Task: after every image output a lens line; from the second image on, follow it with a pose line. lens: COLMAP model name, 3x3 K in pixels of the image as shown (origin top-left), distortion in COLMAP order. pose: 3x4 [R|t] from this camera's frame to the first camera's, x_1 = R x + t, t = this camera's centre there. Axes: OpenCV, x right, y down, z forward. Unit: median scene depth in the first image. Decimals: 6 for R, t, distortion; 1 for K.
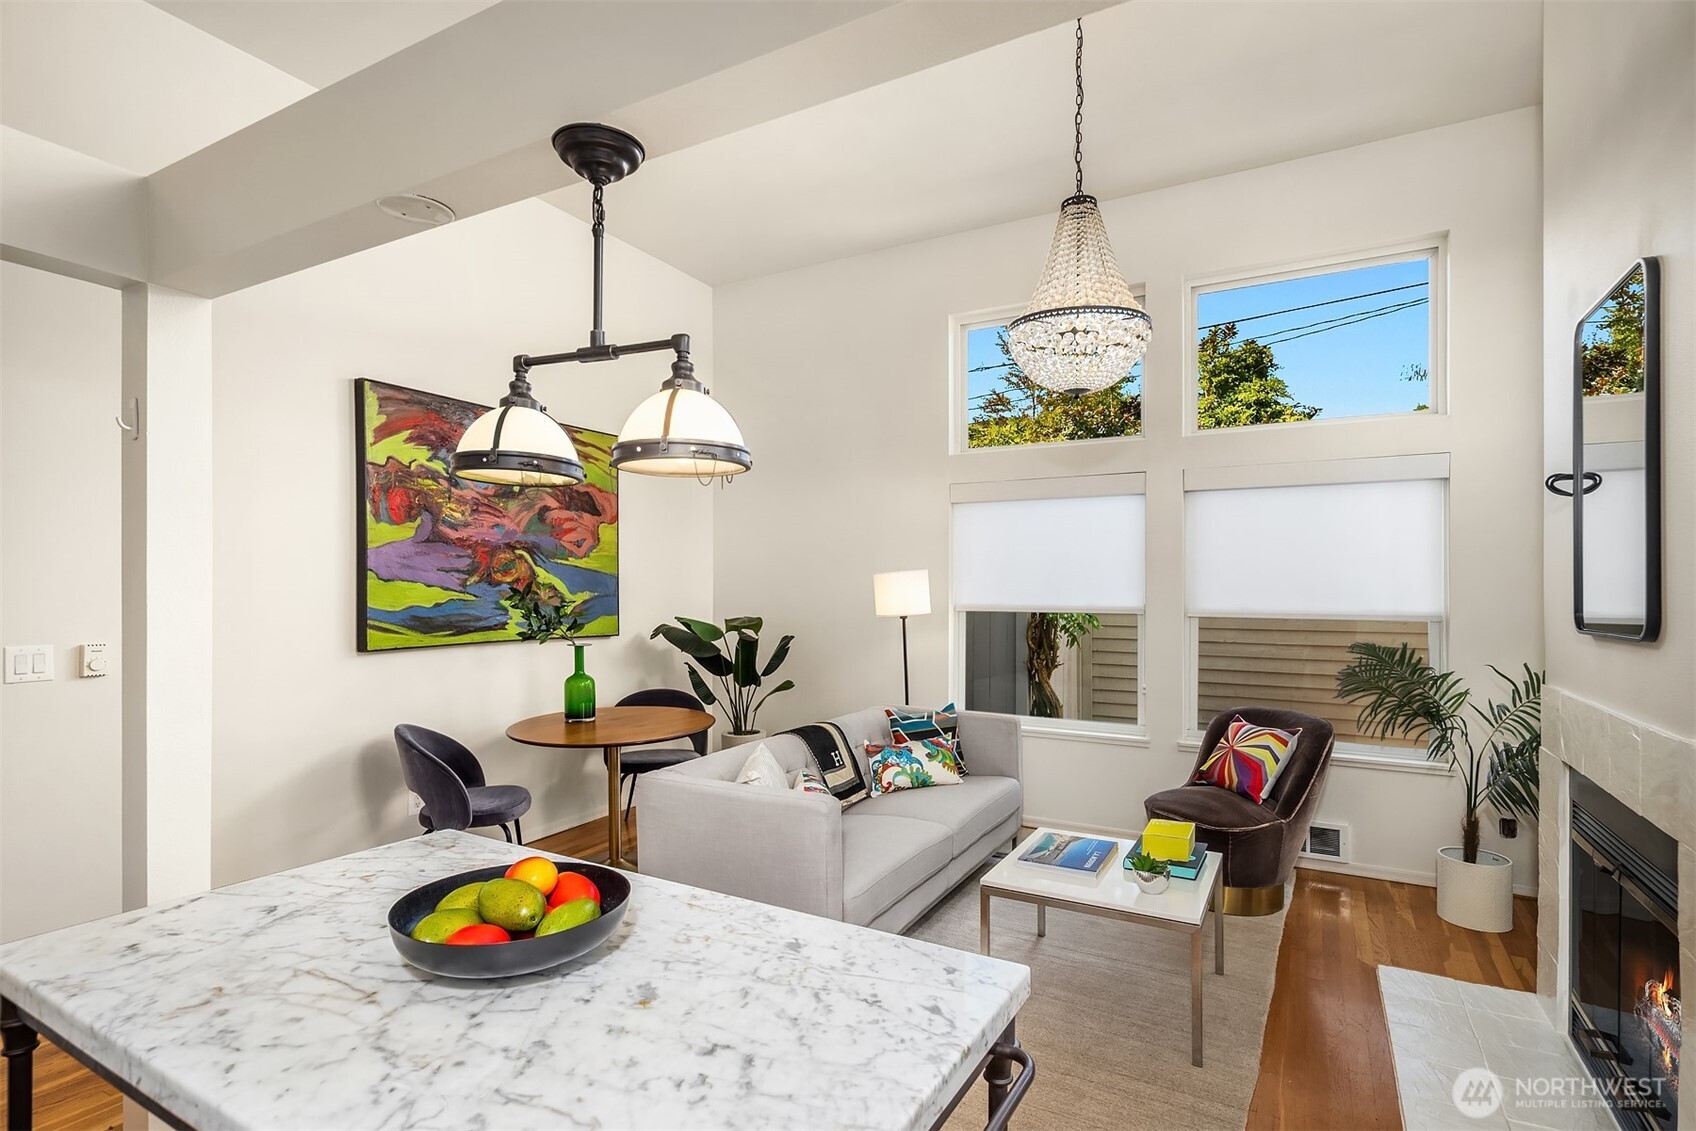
lens RADIAL K [[832.8, 0, 831.4], [0, 832.8, 597.7], [0, 0, 1]] dist [0.002456, -0.002489]
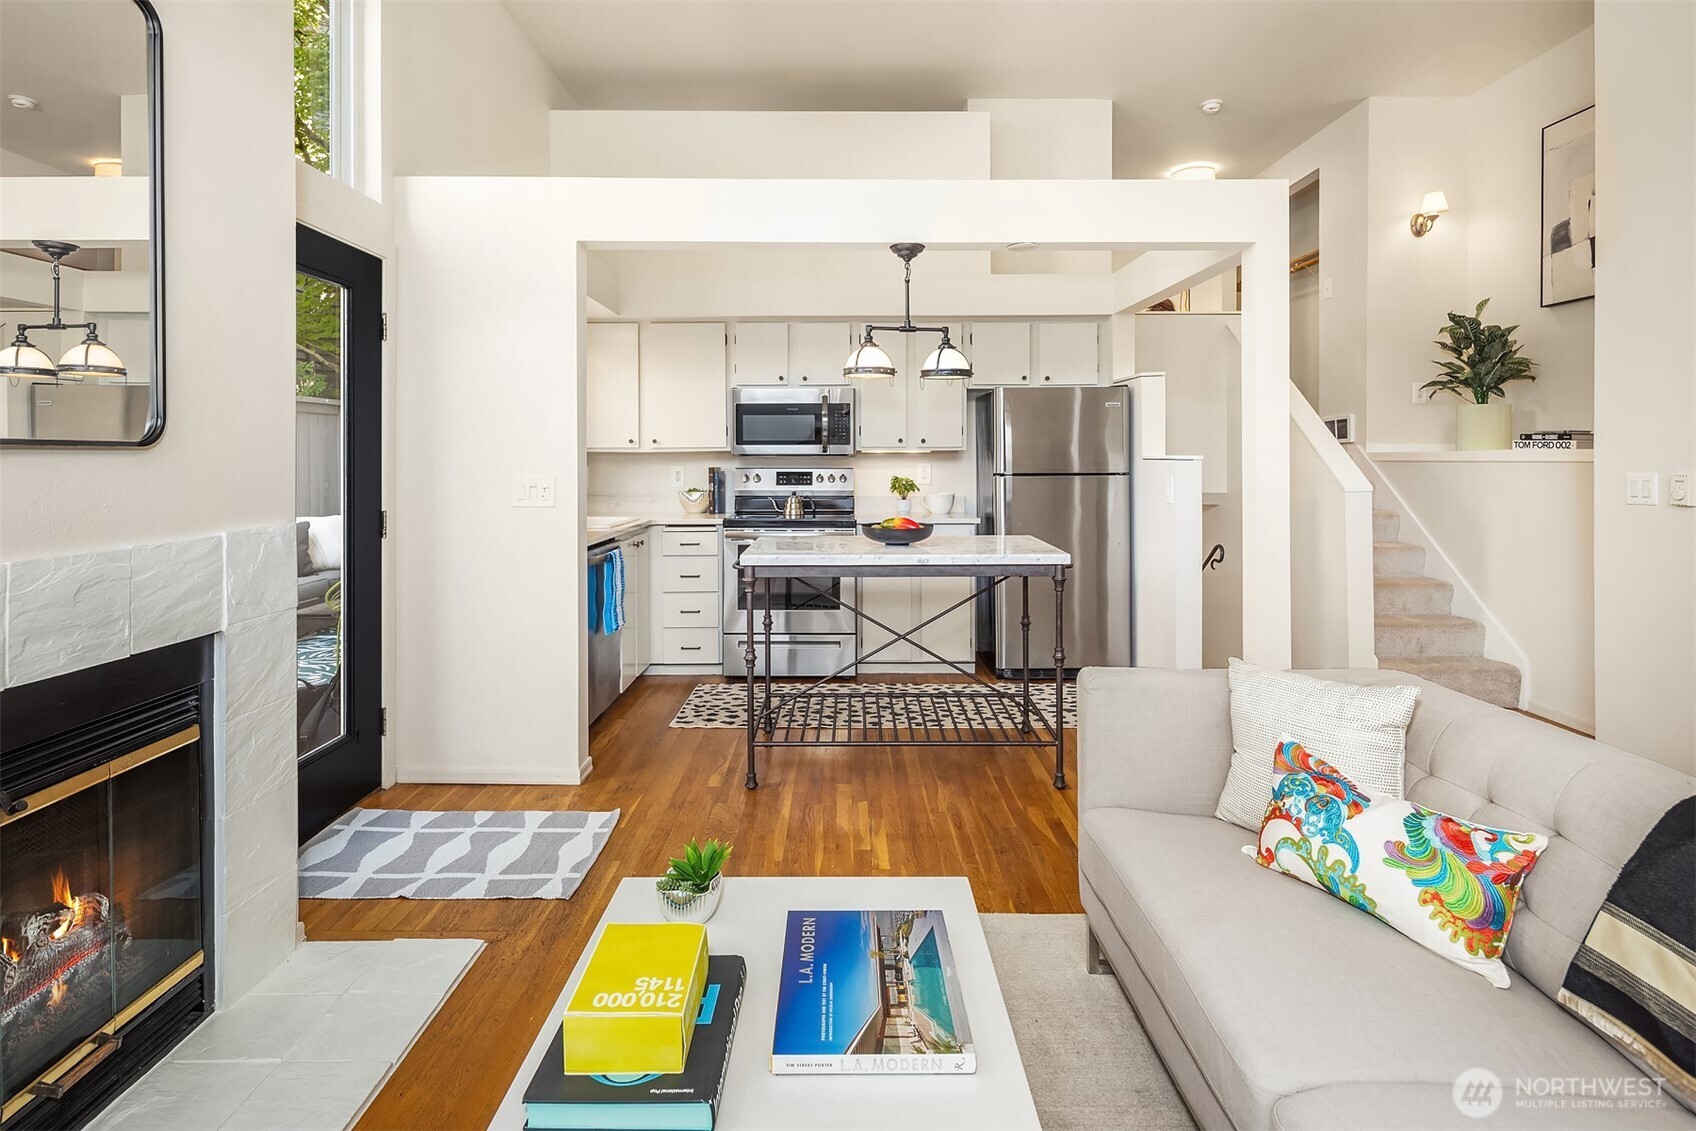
lens RADIAL K [[832.8, 0, 854.9], [0, 832.8, 466.9], [0, 0, 1]] dist [0.002456, -0.002489]
pose [[-0.850908, 0.003984, -0.525300, 0.364371], [-0.006145, 0.999827, 0.017537, 0.023682], [0.525279, 0.018150, -0.850736, 0.957818]]
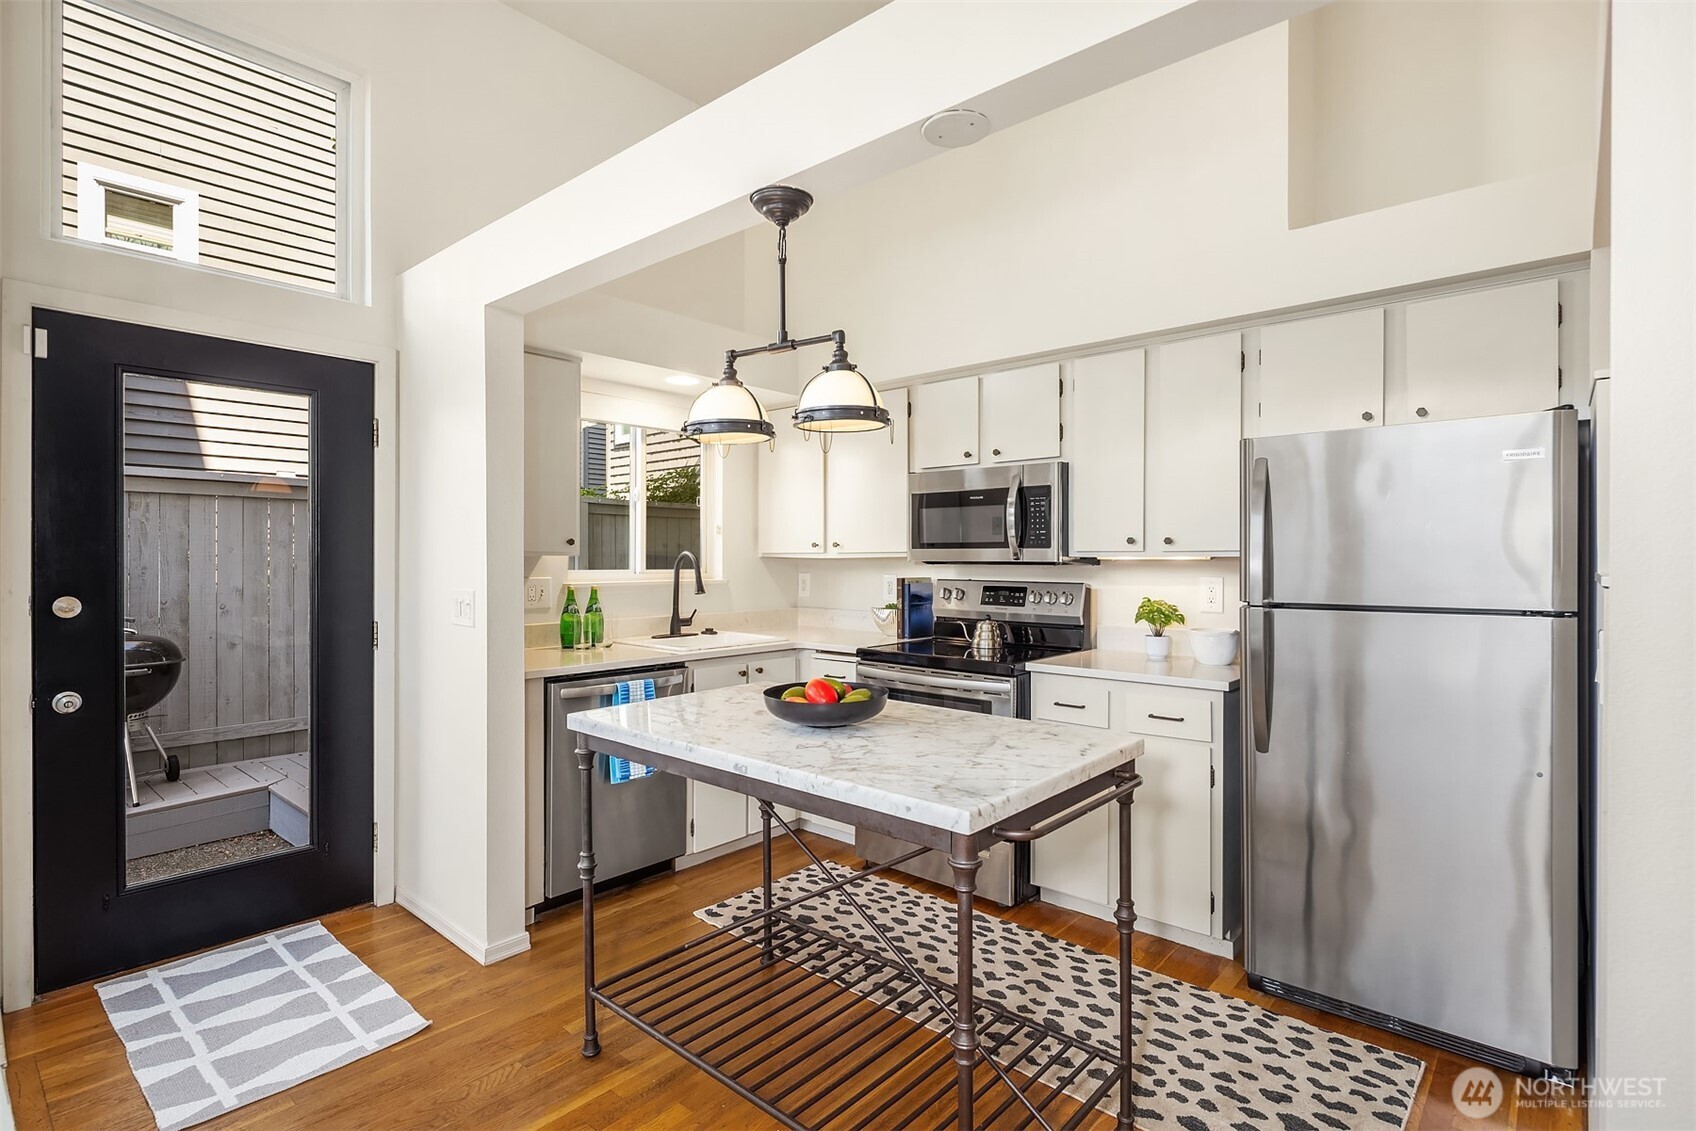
lens RADIAL K [[832.8, 0, 854.6], [0, 832.8, 563.1], [0, 0, 1]] dist [0.002456, -0.002489]
pose [[-0.983372, -0.006085, 0.181501, -0.208122], [-0.002971, 0.999844, 0.017428, 0.014195], [-0.181579, 0.016599, -0.983236, 0.743156]]
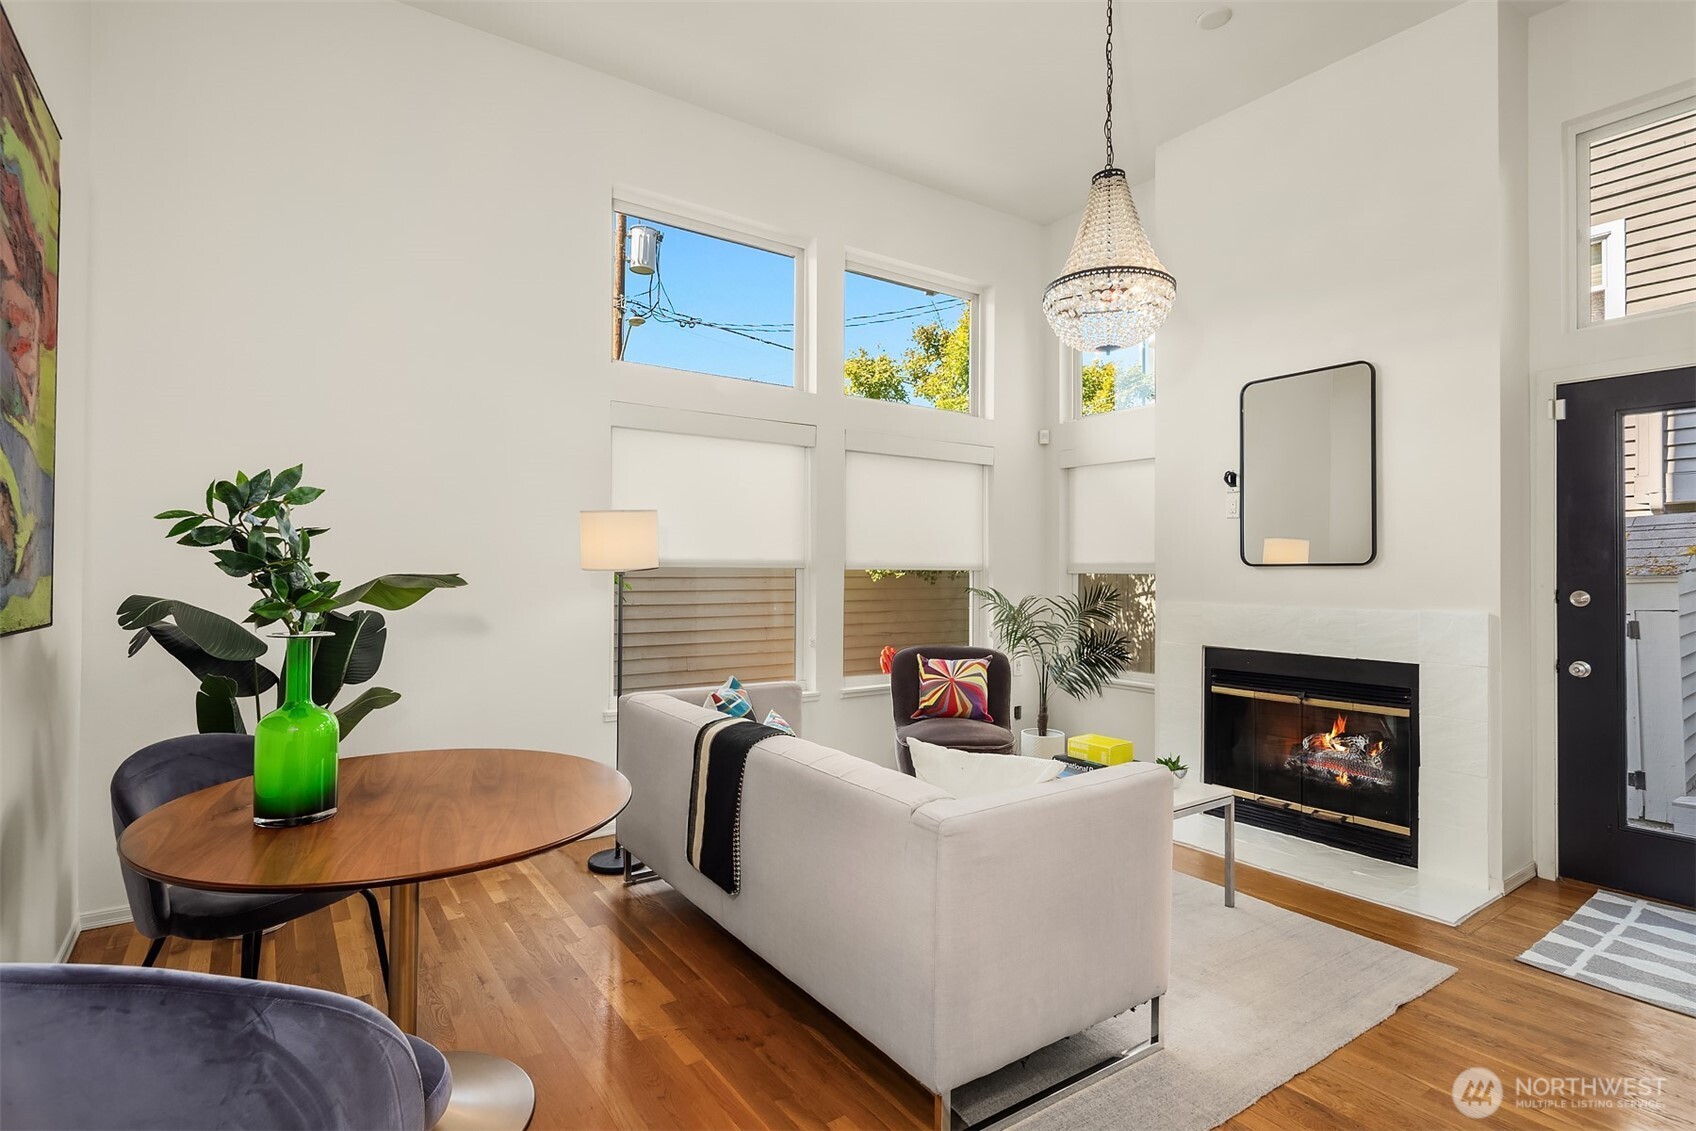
lens RADIAL K [[832.8, 0, 845.5], [0, 832.8, 567.5], [0, 0, 1]] dist [0.002456, -0.002489]
pose [[0.406064, 0.003563, 0.913838, -0.561973], [0.007835, 0.999942, -0.007380, 0.027254], [-0.913811, 0.010157, 0.406013, 0.587273]]
